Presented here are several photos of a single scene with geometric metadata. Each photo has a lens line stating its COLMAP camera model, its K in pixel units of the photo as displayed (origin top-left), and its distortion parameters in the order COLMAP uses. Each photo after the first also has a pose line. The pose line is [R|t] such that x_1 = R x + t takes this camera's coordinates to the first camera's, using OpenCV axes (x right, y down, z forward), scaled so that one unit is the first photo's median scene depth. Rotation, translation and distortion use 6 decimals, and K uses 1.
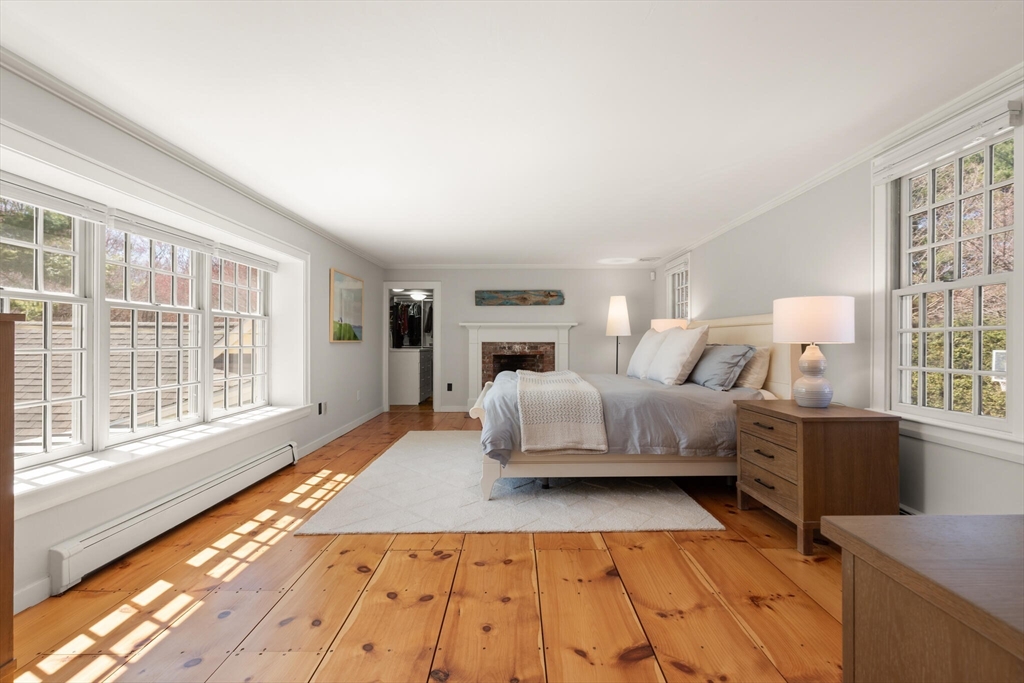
lens RADIAL K [[490.4, 0, 510.8], [0, 490.4, 341.0], [0, 0, 1]] dist [0.000263, 0.000506]
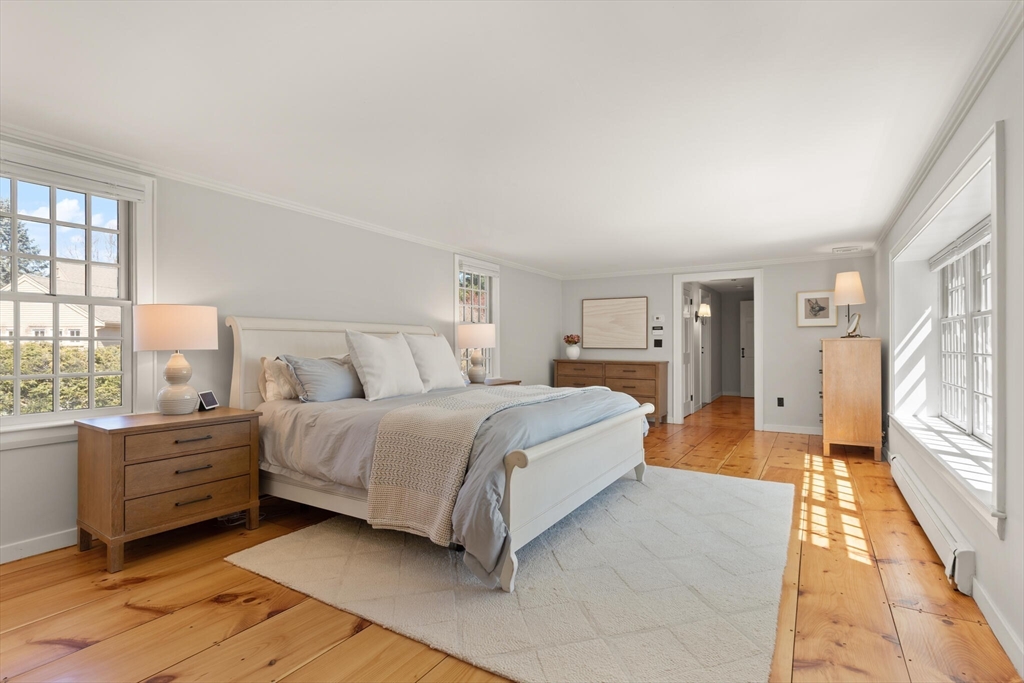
lens RADIAL K [[490.4, 0, 510.8], [0, 490.4, 338.4], [0, 0, 1]] dist [0.000263, 0.000506]
pose [[-0.855724, 0.000240, 0.517432, -0.358510], [-0.000951, 0.999997, -0.002036, -0.017959], [-0.517431, -0.002234, -0.855722, 1.992709]]
